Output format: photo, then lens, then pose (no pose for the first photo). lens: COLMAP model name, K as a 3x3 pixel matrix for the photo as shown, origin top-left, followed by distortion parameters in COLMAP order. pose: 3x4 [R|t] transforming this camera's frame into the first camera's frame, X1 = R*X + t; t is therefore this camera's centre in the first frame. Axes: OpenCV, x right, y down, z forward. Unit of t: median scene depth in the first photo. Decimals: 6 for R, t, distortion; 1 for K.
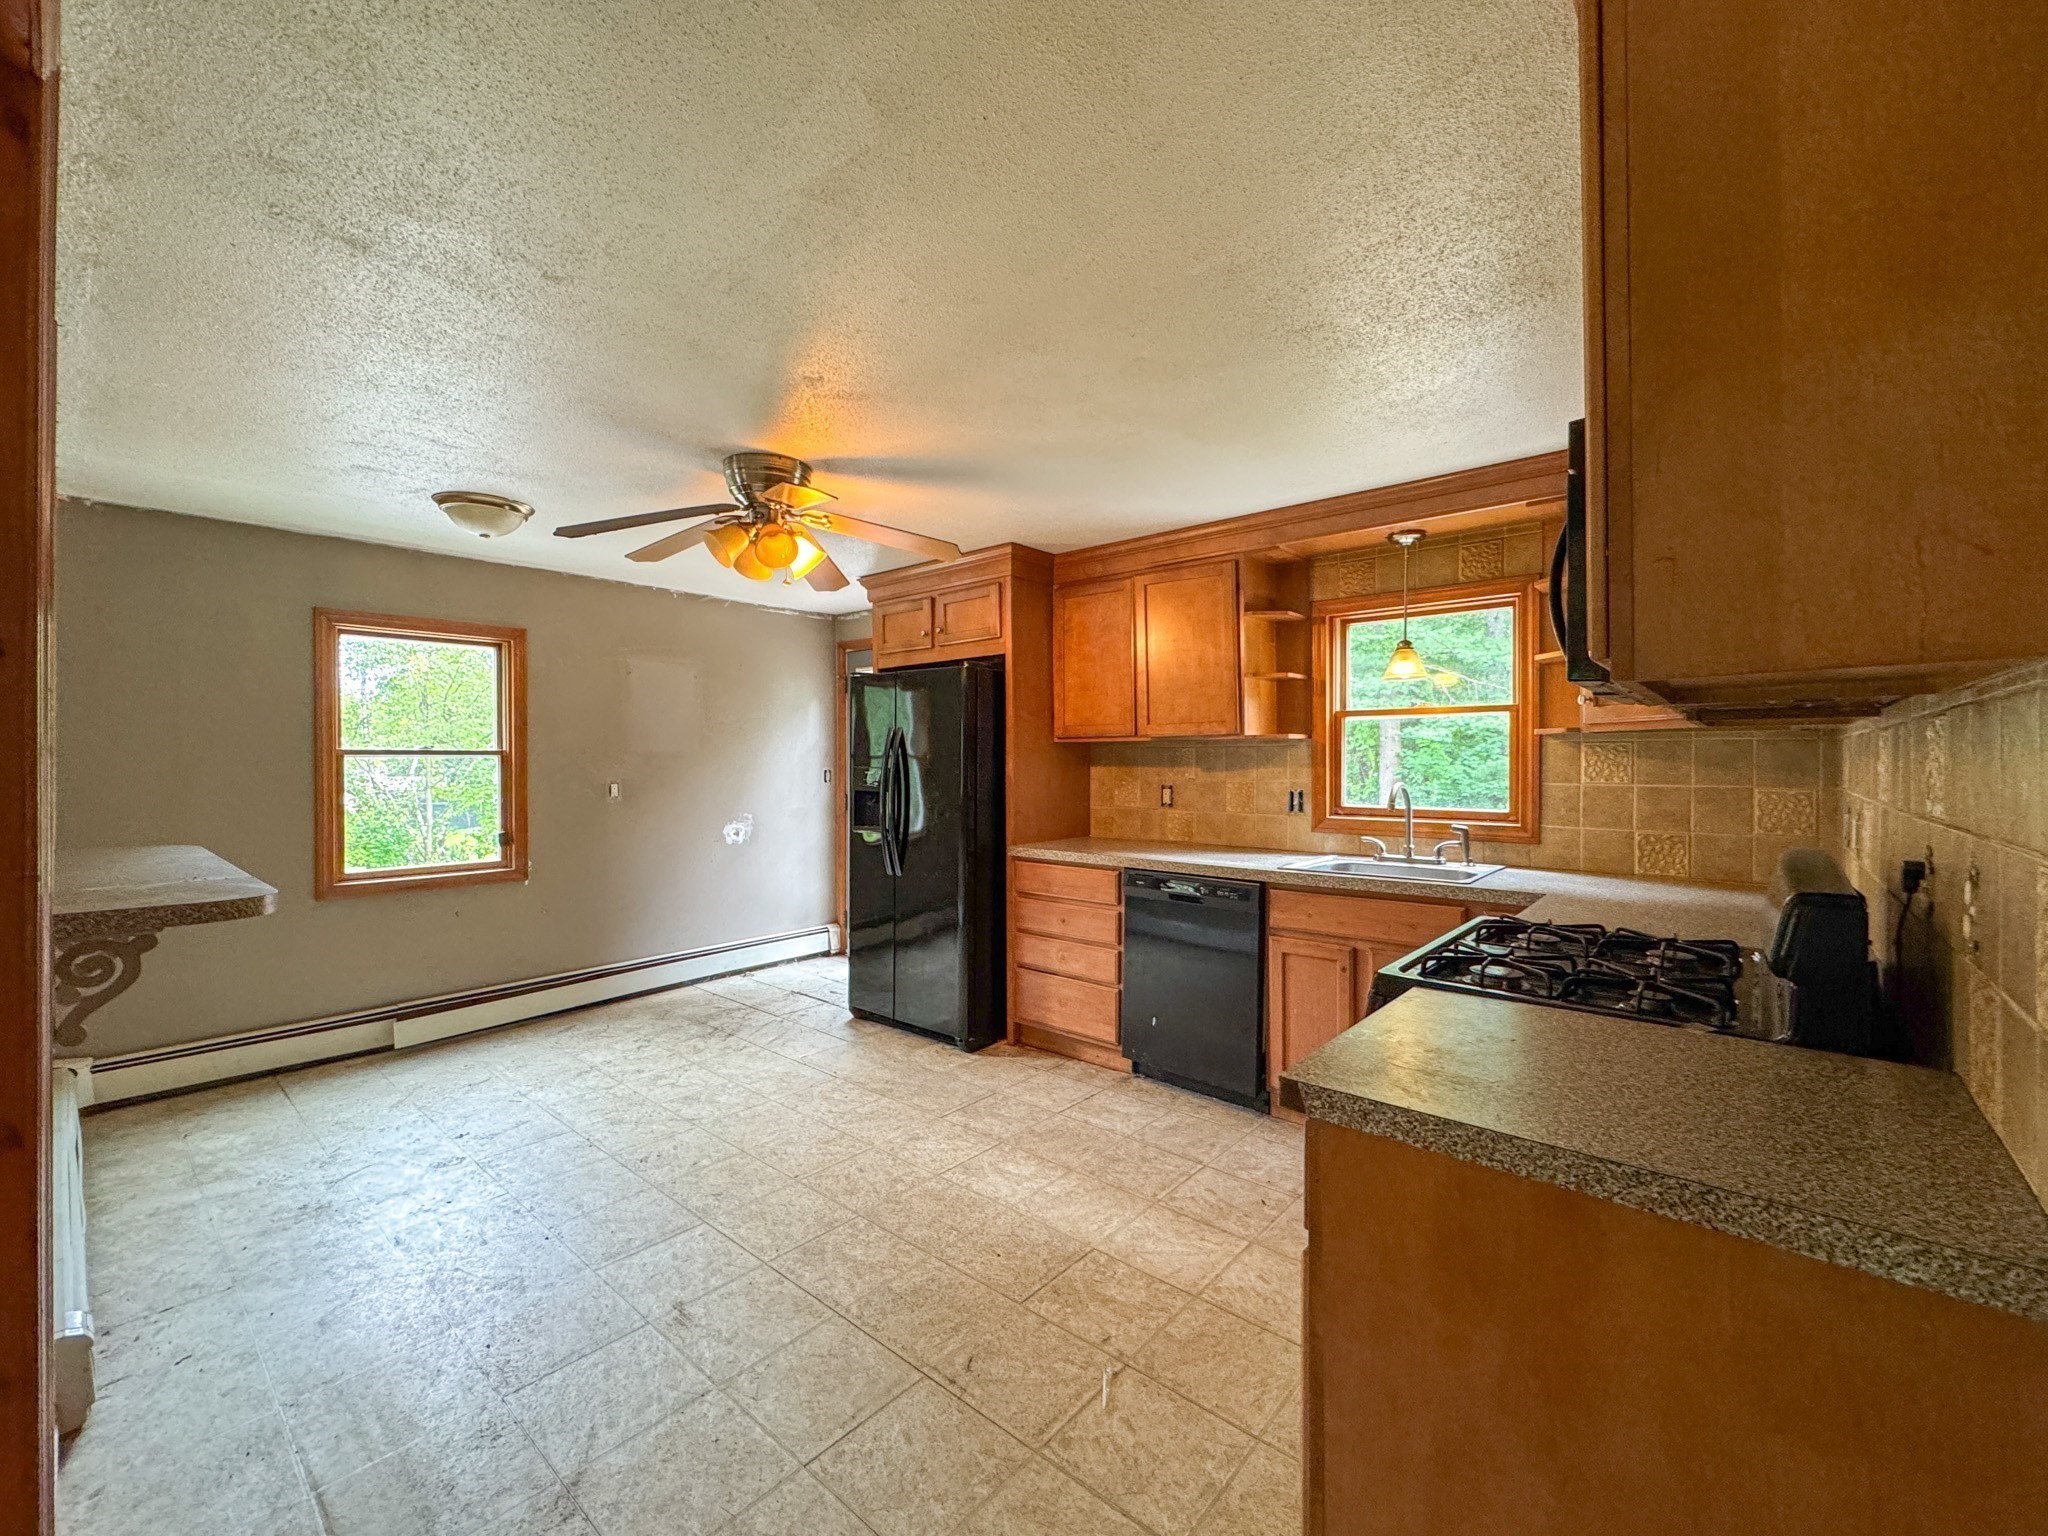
lens RADIAL K [[835.9, 0, 1025.1], [0, 835.9, 756.7], [0, 0, 1]] dist [0.001014, 0.000050]
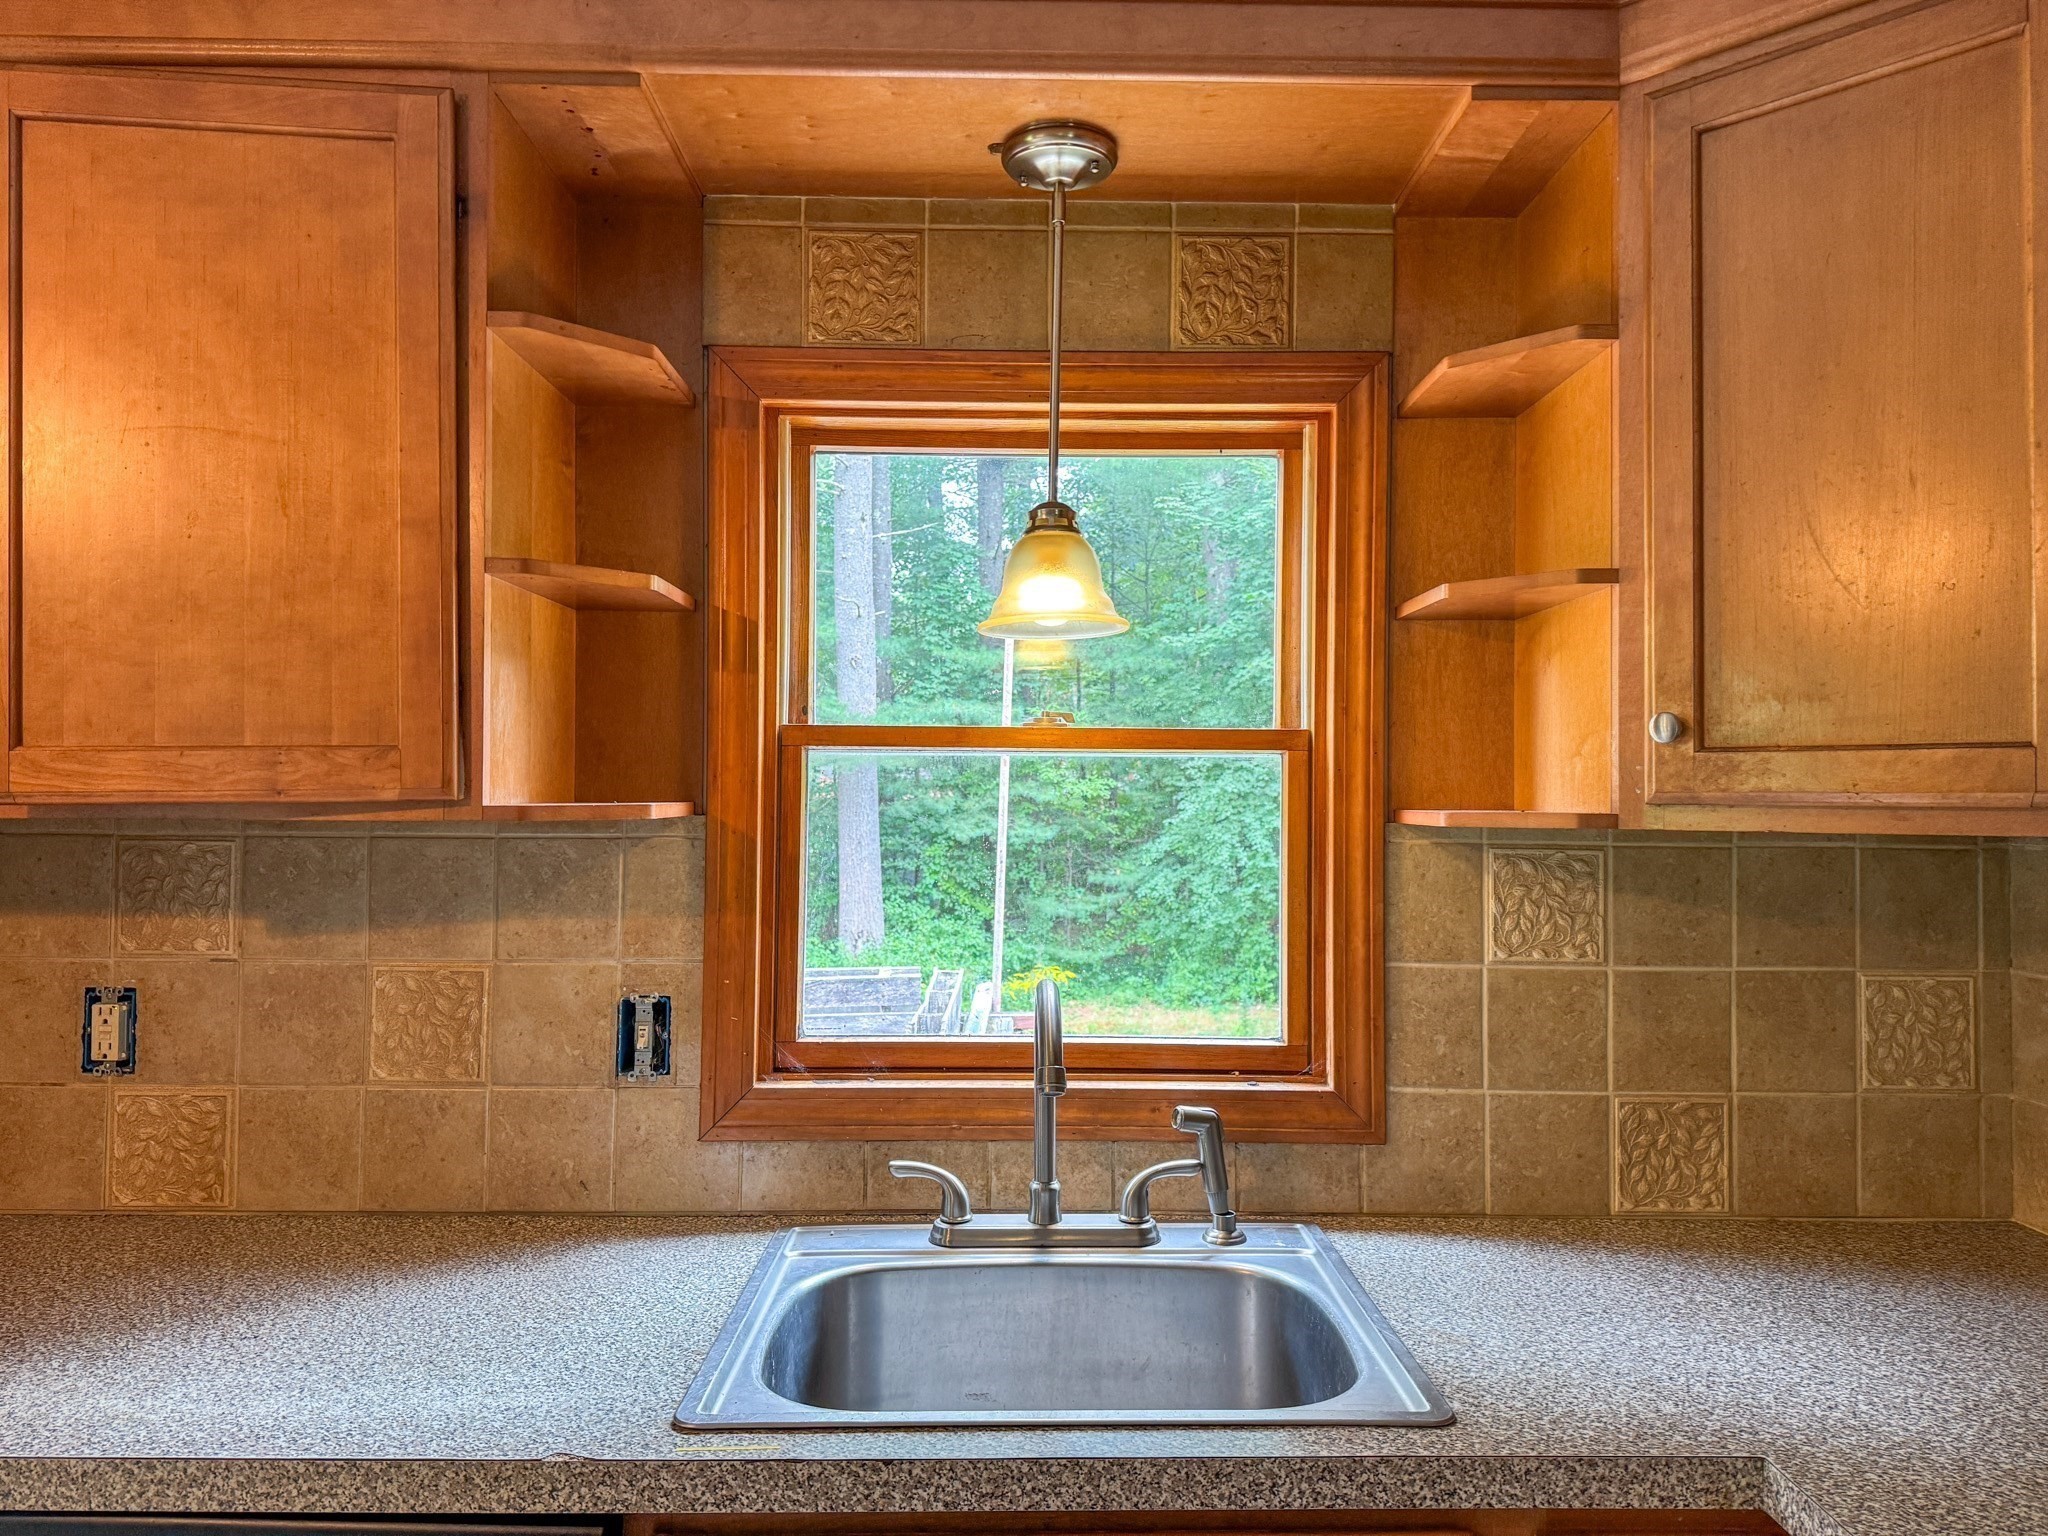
lens RADIAL K [[1435.2, 0, 1026.9], [0, 1435.2, 773.3], [0, 0, 1]] dist [0.012897, -0.005689]
pose [[0.746237, 0.020975, 0.665350, 0.097452], [-0.011588, 0.999761, -0.018521, -0.028647], [-0.665580, 0.006111, 0.746301, 0.559668]]
